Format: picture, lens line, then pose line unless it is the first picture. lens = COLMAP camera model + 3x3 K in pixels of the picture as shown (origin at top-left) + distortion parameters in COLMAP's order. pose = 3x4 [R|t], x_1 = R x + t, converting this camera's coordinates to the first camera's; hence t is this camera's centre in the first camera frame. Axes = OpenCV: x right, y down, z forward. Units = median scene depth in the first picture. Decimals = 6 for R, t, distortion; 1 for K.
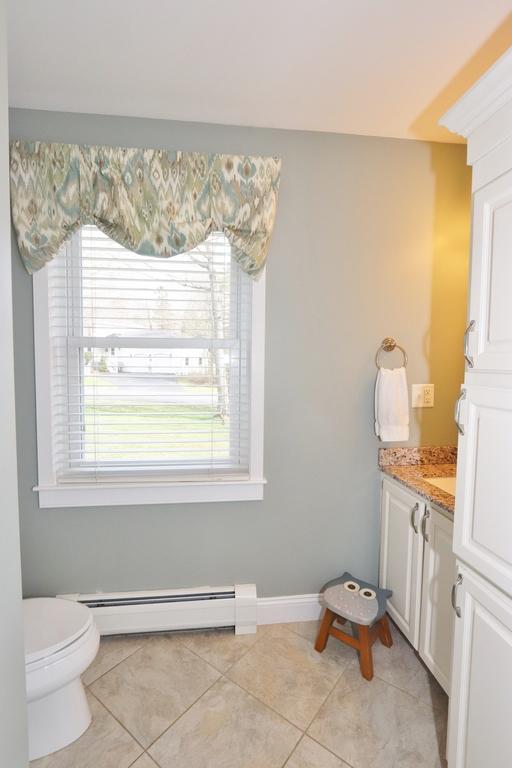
lens RADIAL K [[350.5, 0, 251.6], [0, 350.5, 382.4], [0, 0, 1]] dist [-0.019993, 0.003184]
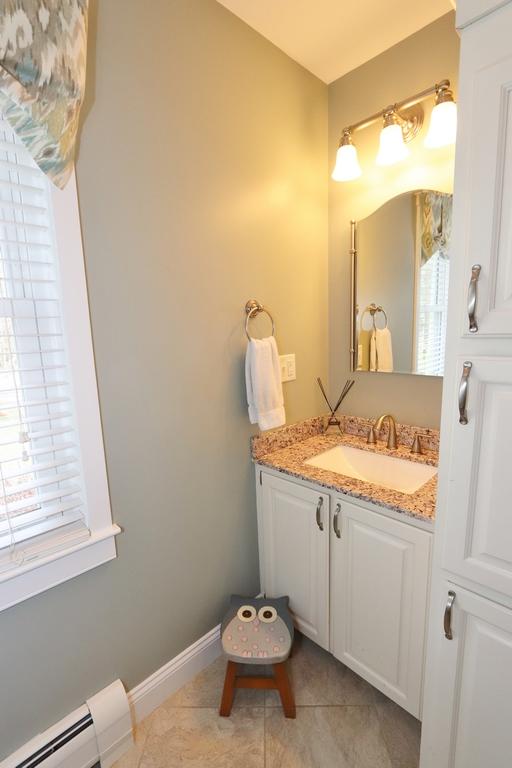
lens RADIAL K [[350.5, 0, 263.6], [0, 350.5, 388.5], [0, 0, 1]] dist [-0.019993, 0.003184]
pose [[0.797196, -0.135259, 0.588374, -0.091247], [0.078126, 0.989498, 0.121618, -0.026742], [-0.598645, -0.050986, 0.799390, 0.380148]]
